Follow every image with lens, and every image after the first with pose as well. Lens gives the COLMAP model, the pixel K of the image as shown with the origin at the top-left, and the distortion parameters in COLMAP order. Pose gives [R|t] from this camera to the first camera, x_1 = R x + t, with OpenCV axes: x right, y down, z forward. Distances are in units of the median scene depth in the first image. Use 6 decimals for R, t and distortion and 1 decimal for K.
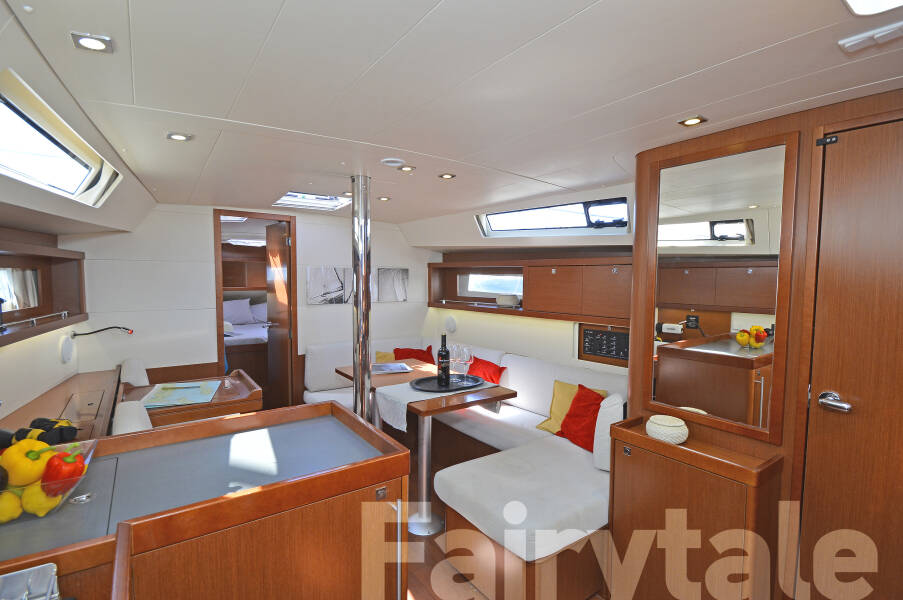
lens RADIAL K [[426.2, 0, 447.6], [0, 426.2, 304.8], [0, 0, 1]] dist [-0.002744, -0.000222]
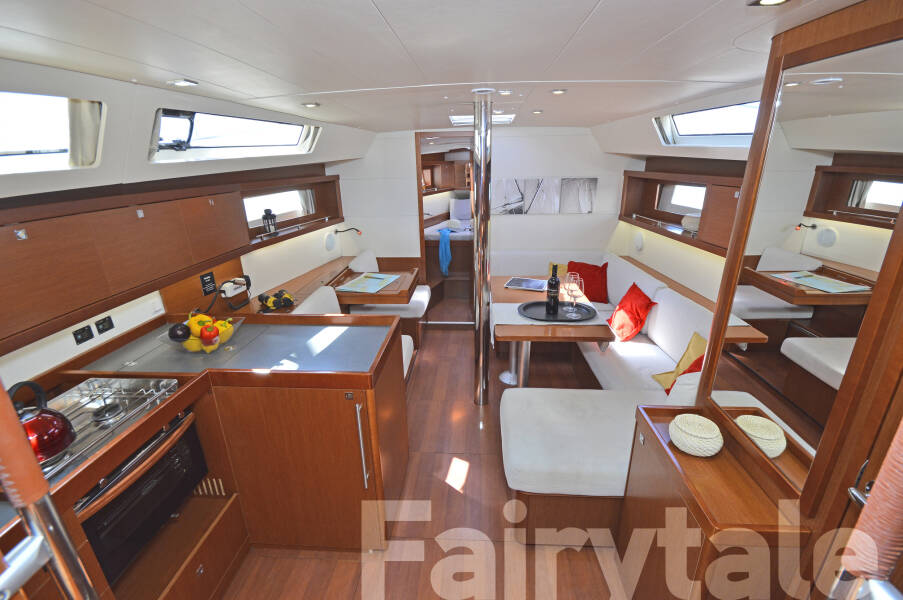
lens RADIAL K [[397.8, 0, 447.1], [0, 397.8, 304.9], [0, 0, 1]] dist [-0.001171, 0.000314]
pose [[0.777830, 0.193997, -0.597784, 0.333533], [-0.016756, 0.957230, 0.288844, -0.093859], [0.628251, -0.214655, 0.747813, 0.114872]]
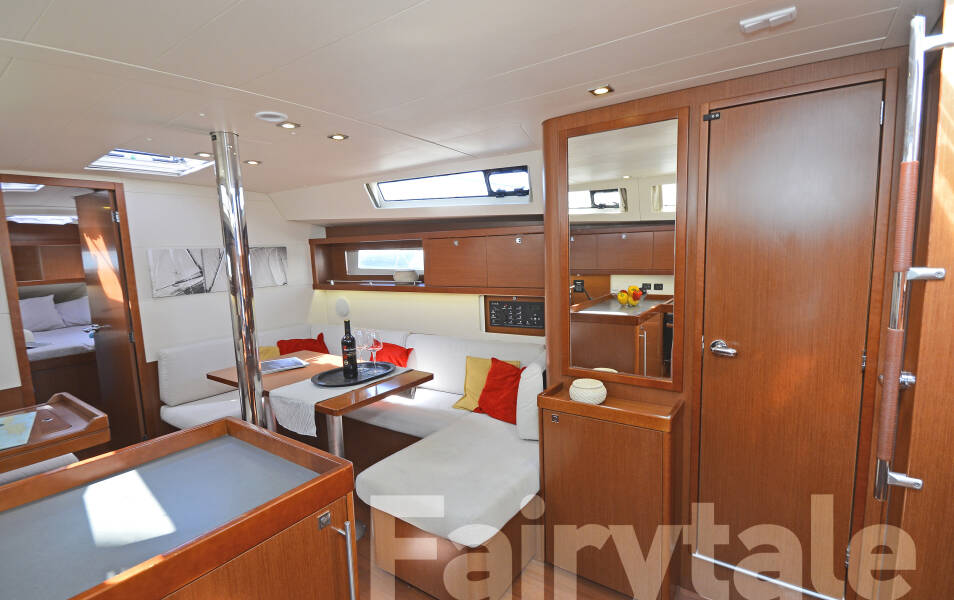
lens RADIAL K [[448.2, 0, 473.9], [0, 448.2, 302.2], [0, 0, 1]] dist [-0.000750, 0.000181]
pose [[0.943138, -0.079866, 0.322665, -0.051817], [0.063338, 0.996100, 0.061421, -0.006780], [-0.326312, -0.037492, 0.944518, 0.037596]]
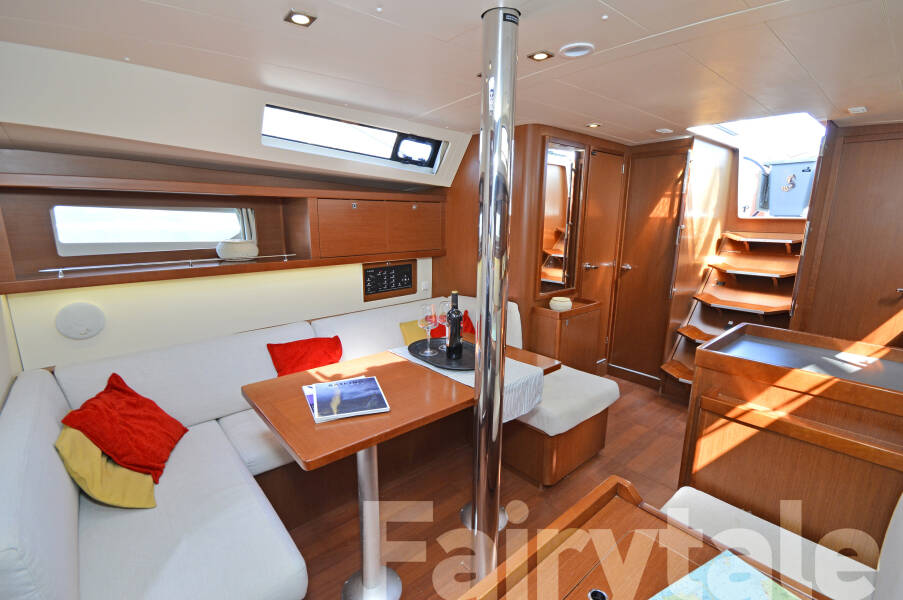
lens RADIAL K [[412.9, 0, 451.5], [0, 412.9, 300.0], [0, 0, 1]] dist [0.001528, 0.000304]
pose [[-0.114408, -0.202781, 0.972518, -0.649416], [0.062754, 0.975515, 0.210788, -0.061466], [-0.991450, 0.085145, -0.098881, 0.977660]]
